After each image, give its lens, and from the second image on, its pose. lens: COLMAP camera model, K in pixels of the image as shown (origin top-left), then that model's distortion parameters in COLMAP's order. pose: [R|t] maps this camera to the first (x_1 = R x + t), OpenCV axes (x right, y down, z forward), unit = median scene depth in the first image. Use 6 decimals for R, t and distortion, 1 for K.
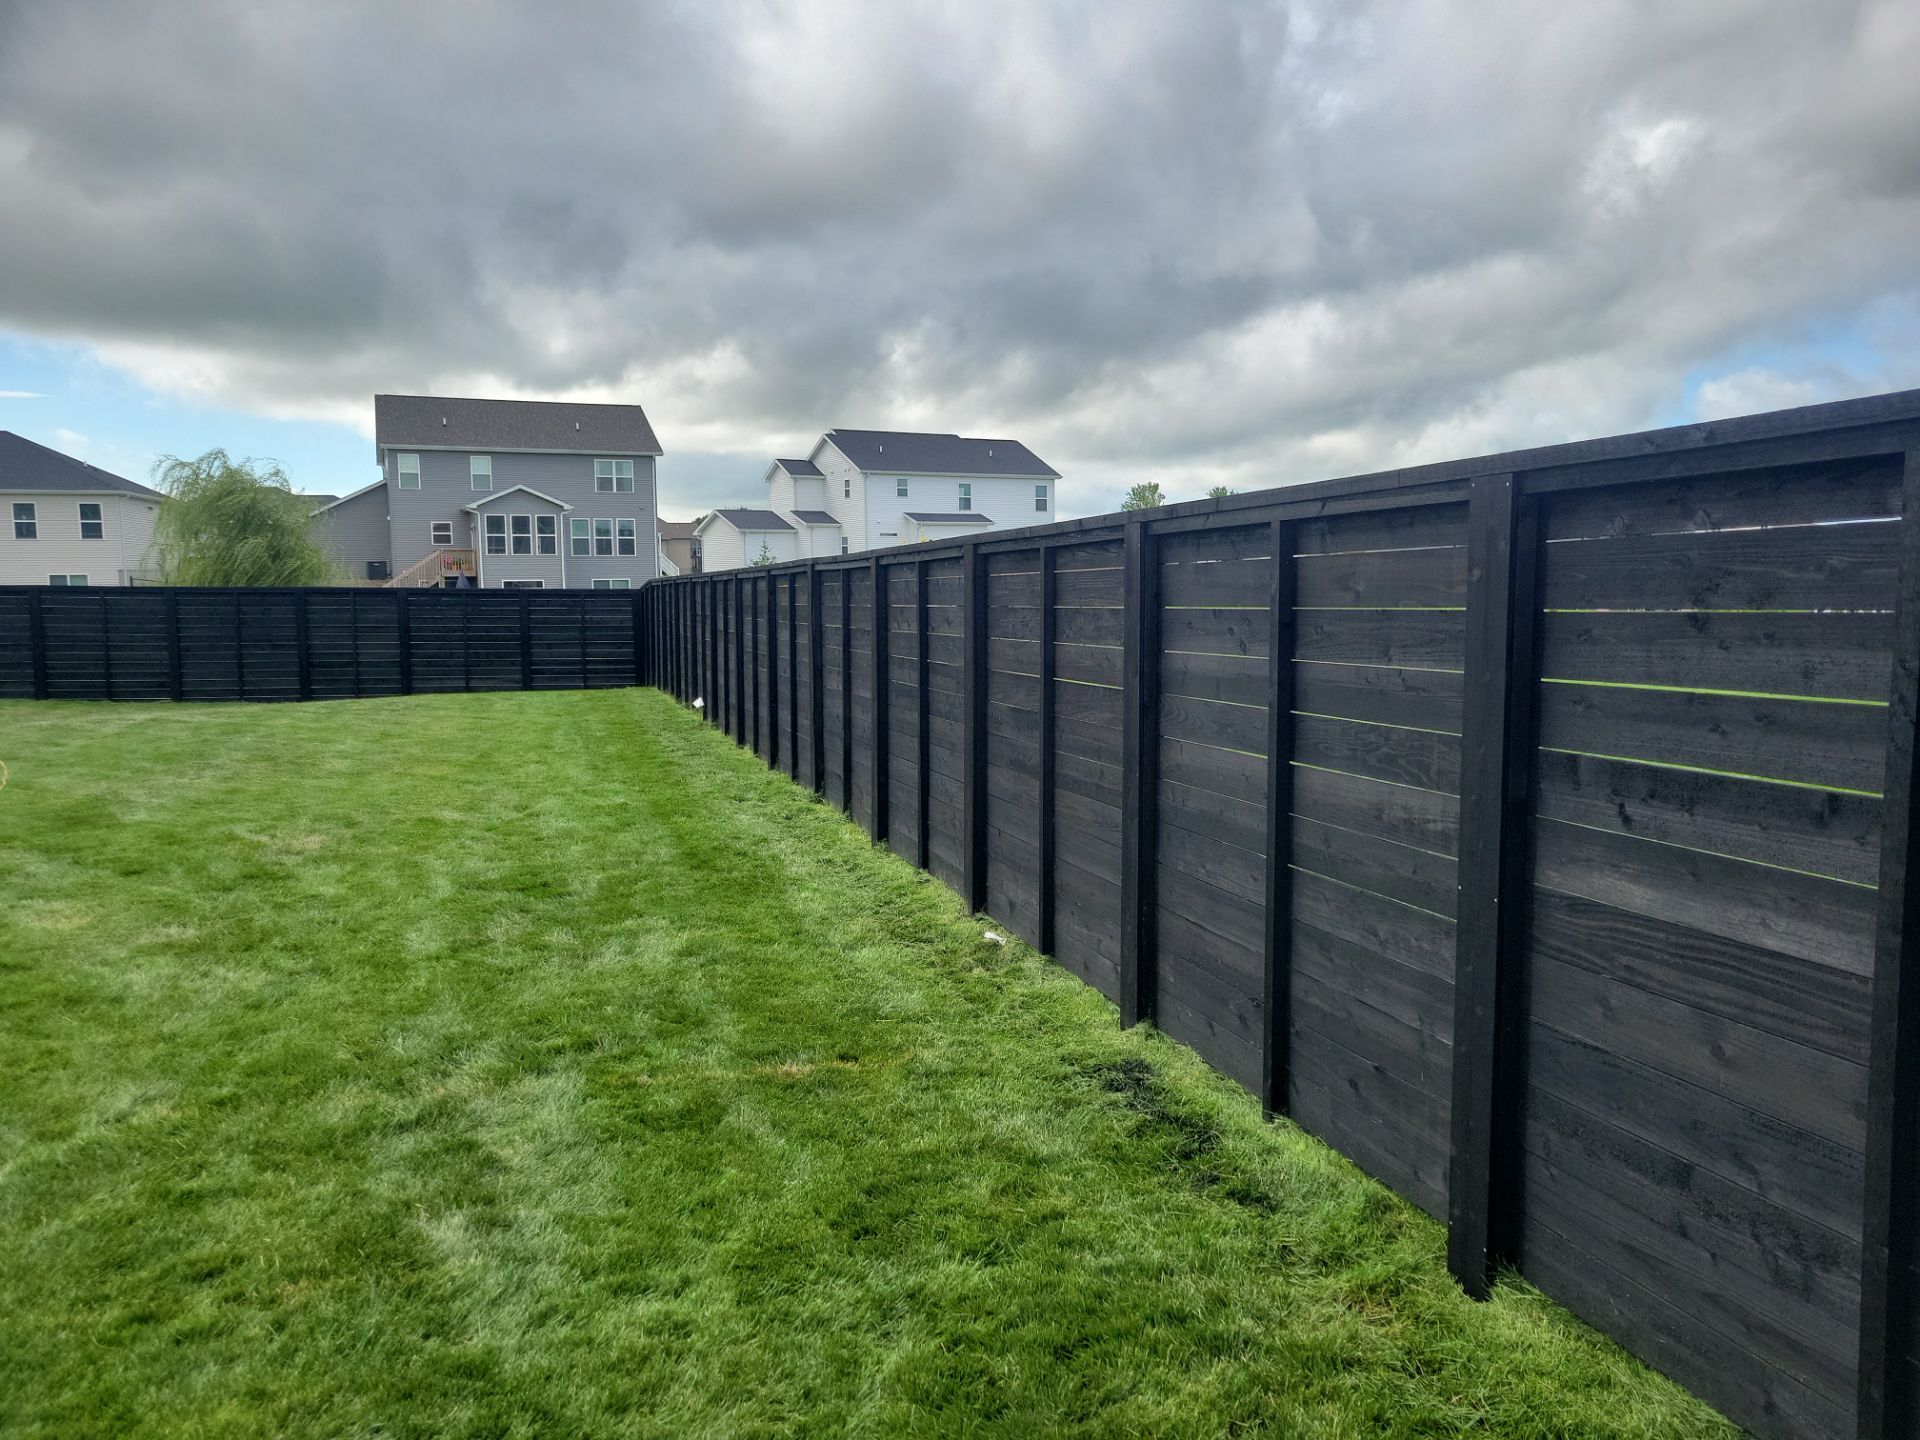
lens RADIAL K [[1412.4, 0, 952.1], [0, 1412.4, 711.2], [0, 0, 1]] dist [0.022433, -0.010365]
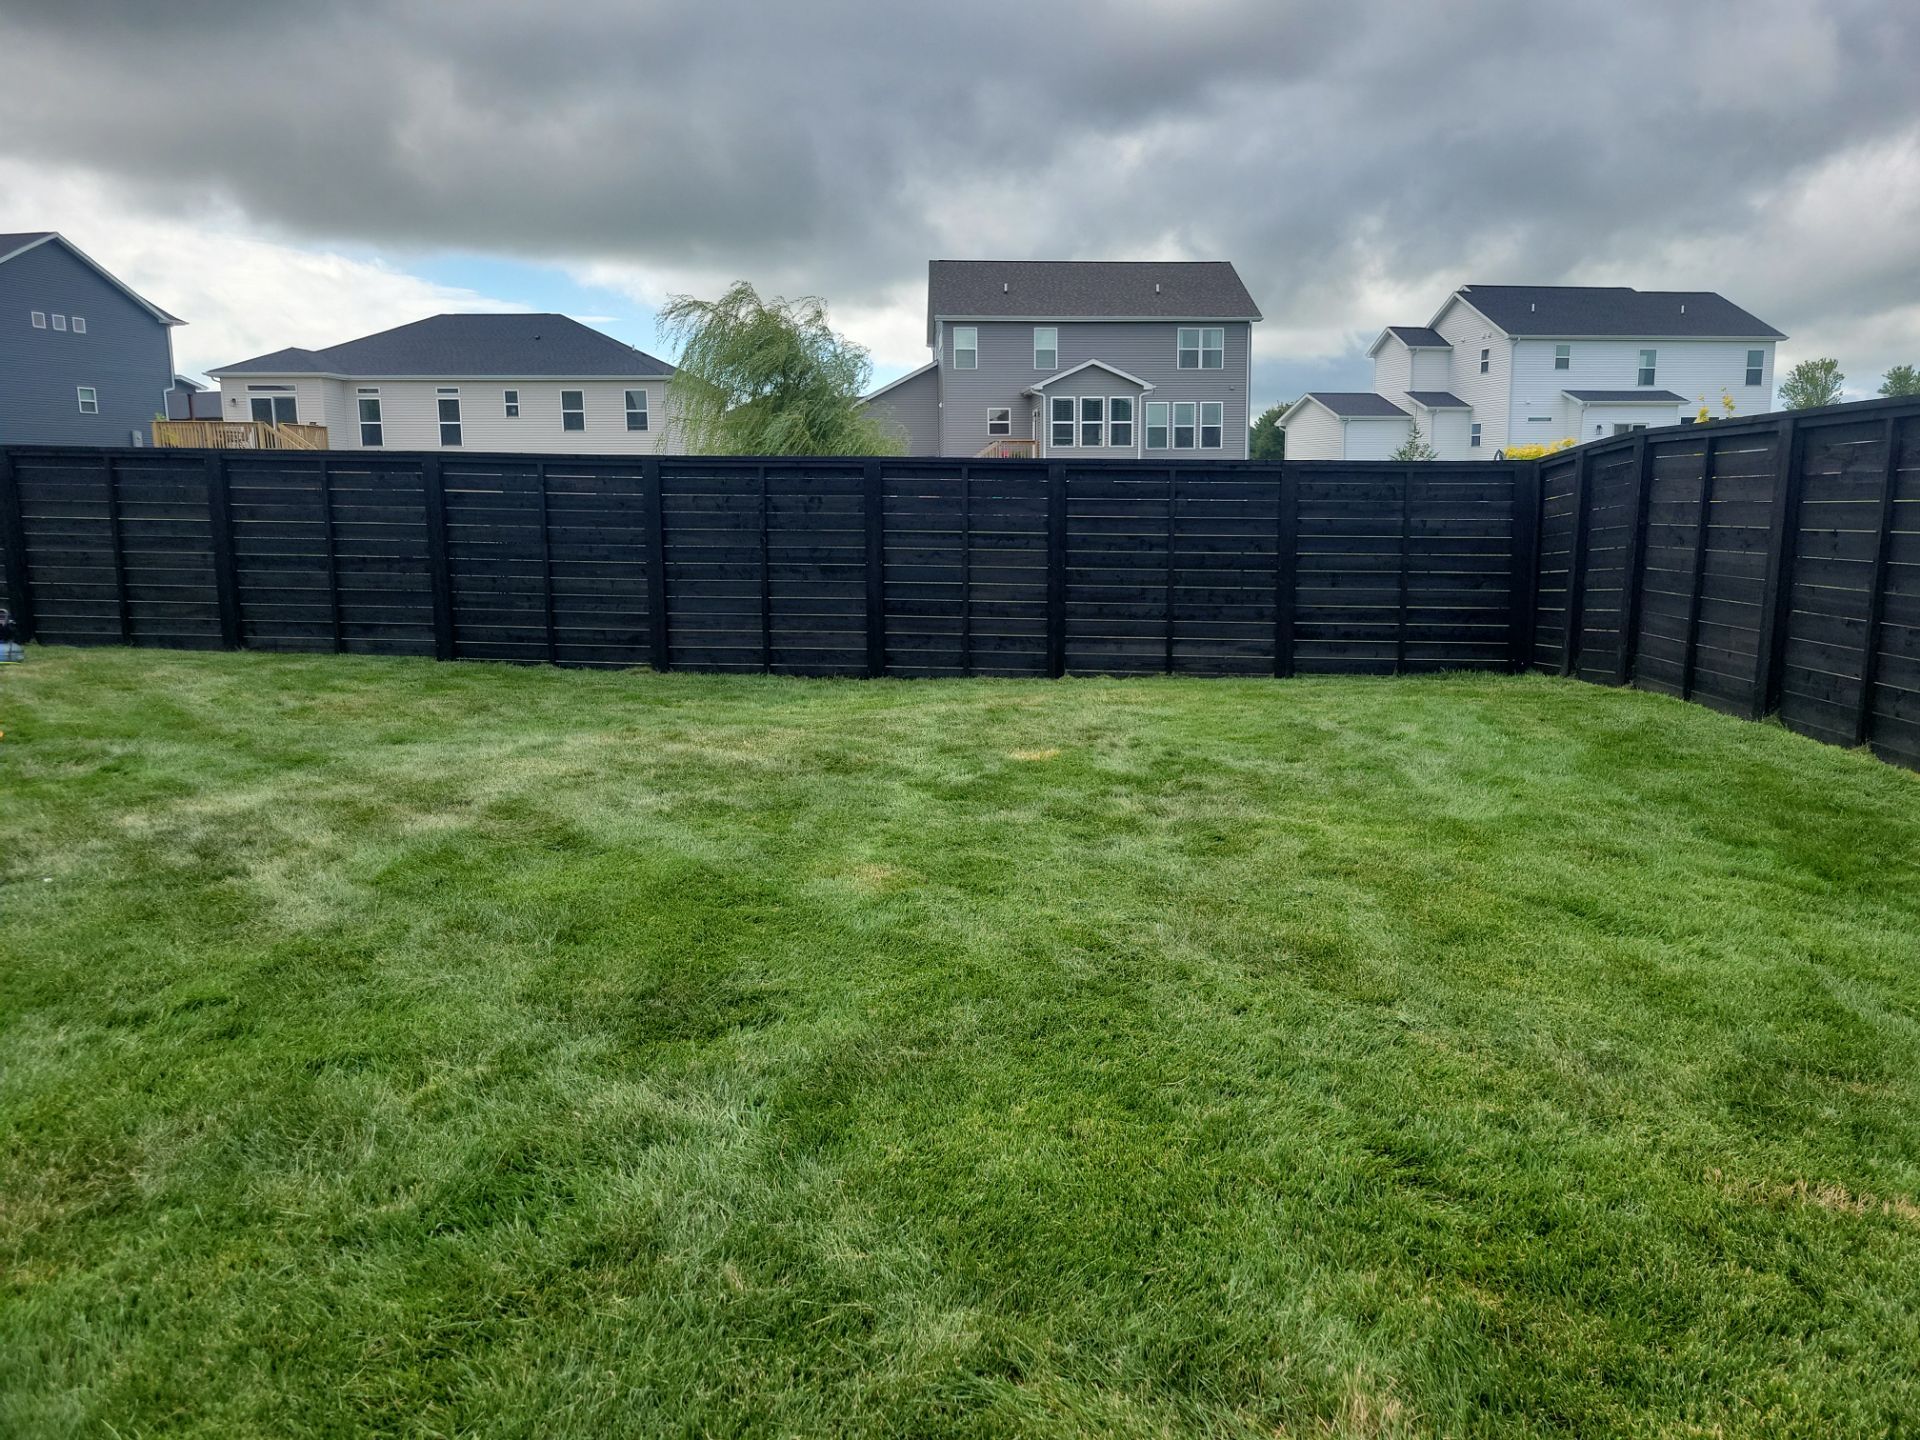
lens RADIAL K [[1412.4, 0, 976.4], [0, 1412.4, 724.0], [0, 0, 1]] dist [0.022433, -0.010365]
pose [[0.945401, 0.056117, -0.321041, -0.116739], [-0.032720, 0.996430, 0.077820, -0.014694], [0.324262, -0.063066, 0.943863, 0.239888]]
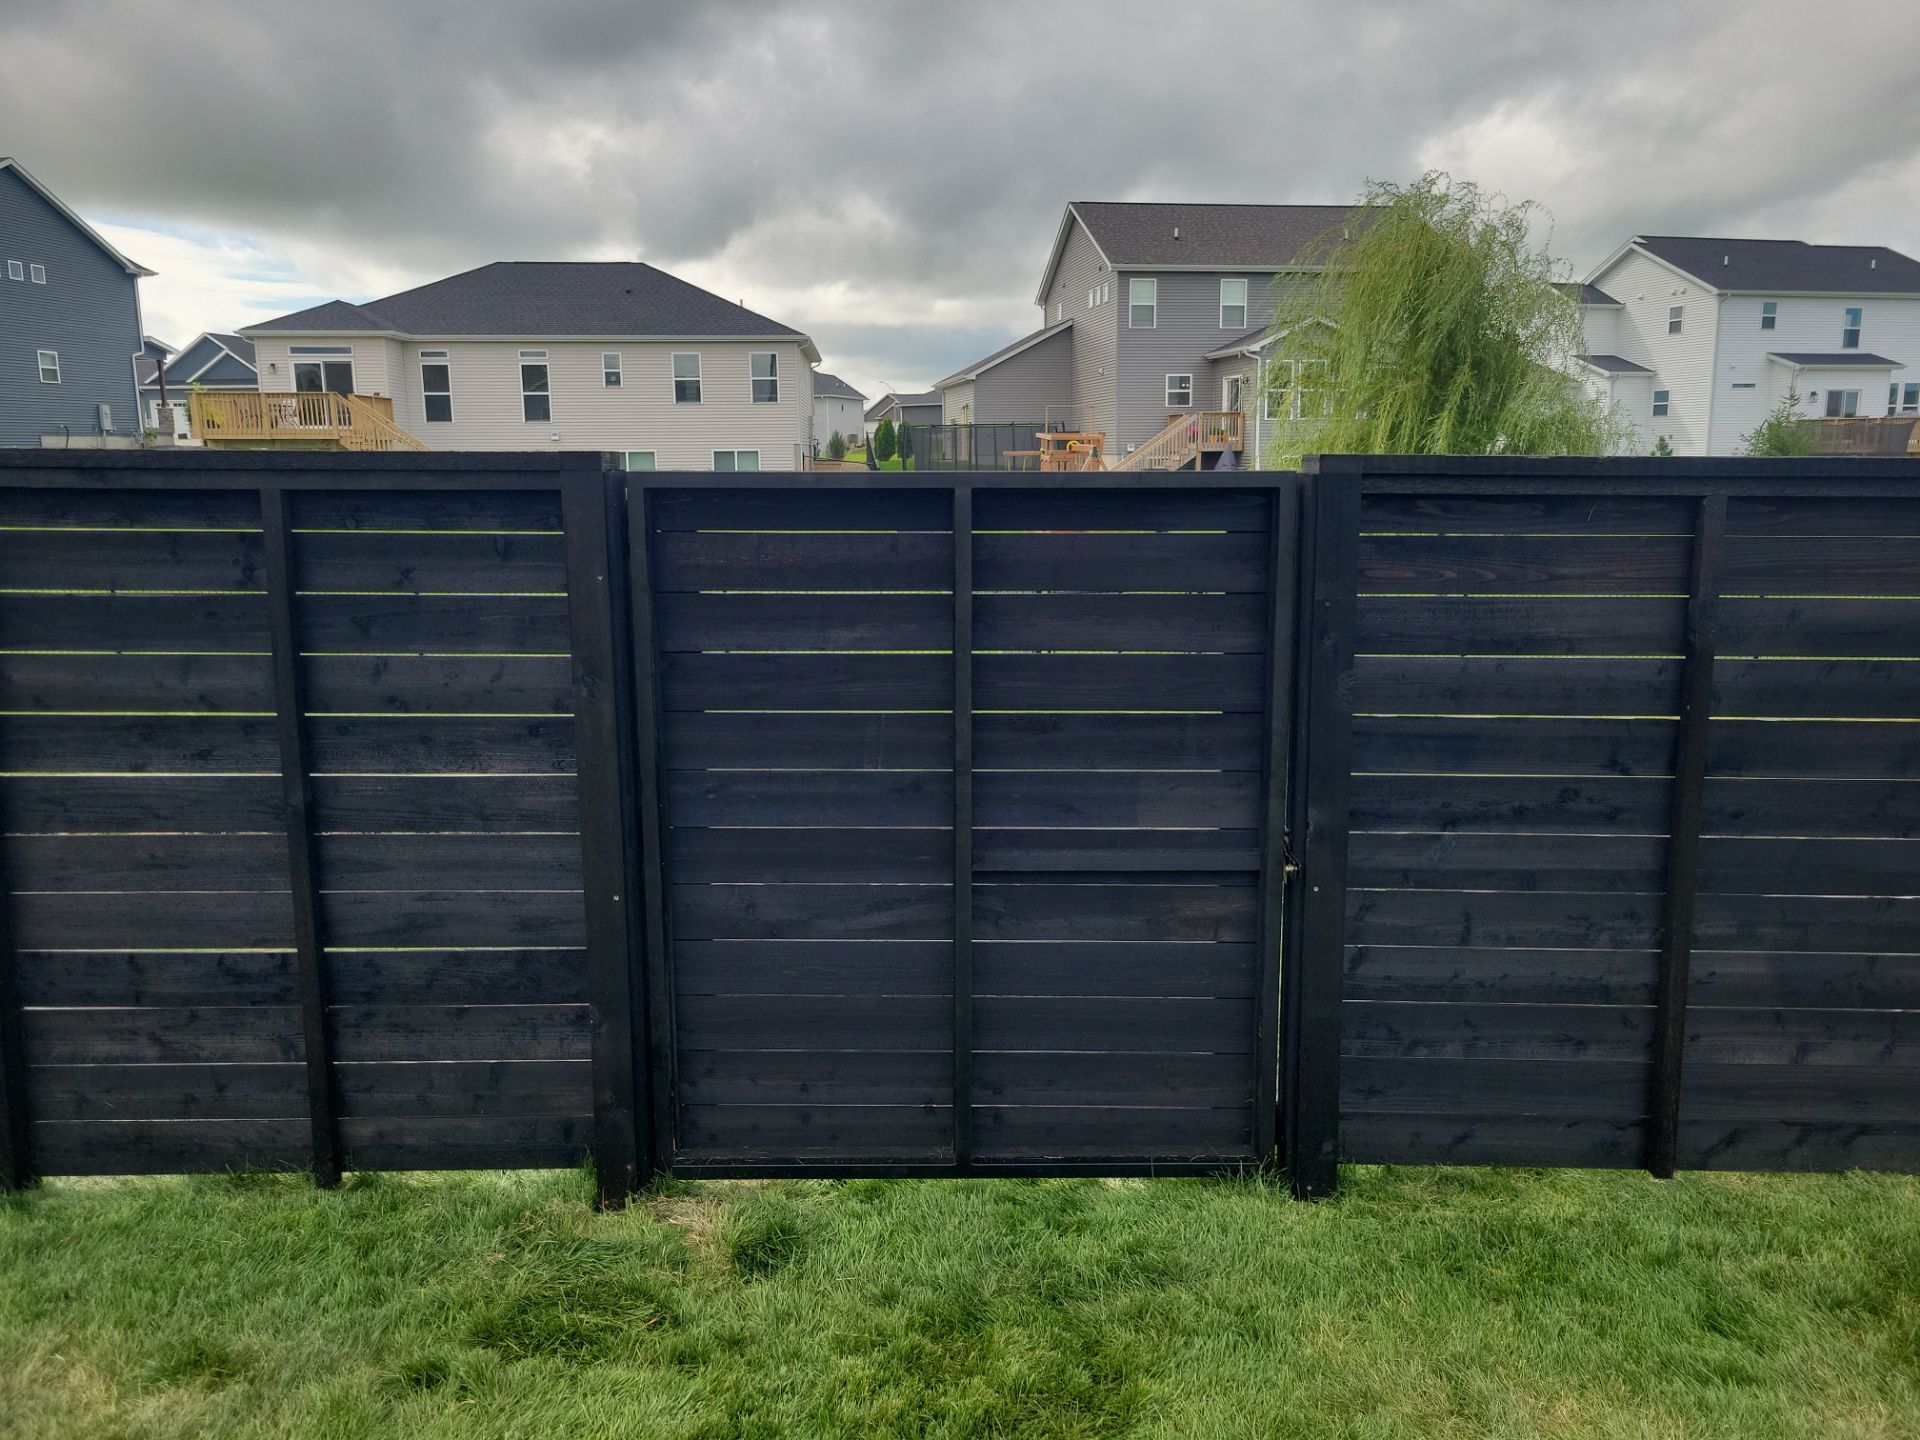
lens RADIAL K [[1412.4, 0, 946.0], [0, 1412.4, 709.5], [0, 0, 1]] dist [0.022433, -0.010365]
pose [[0.969656, 0.039148, -0.241319, -0.373148], [-0.018889, 0.996142, 0.085703, -0.029543], [0.243743, -0.078544, 0.966654, 0.332202]]
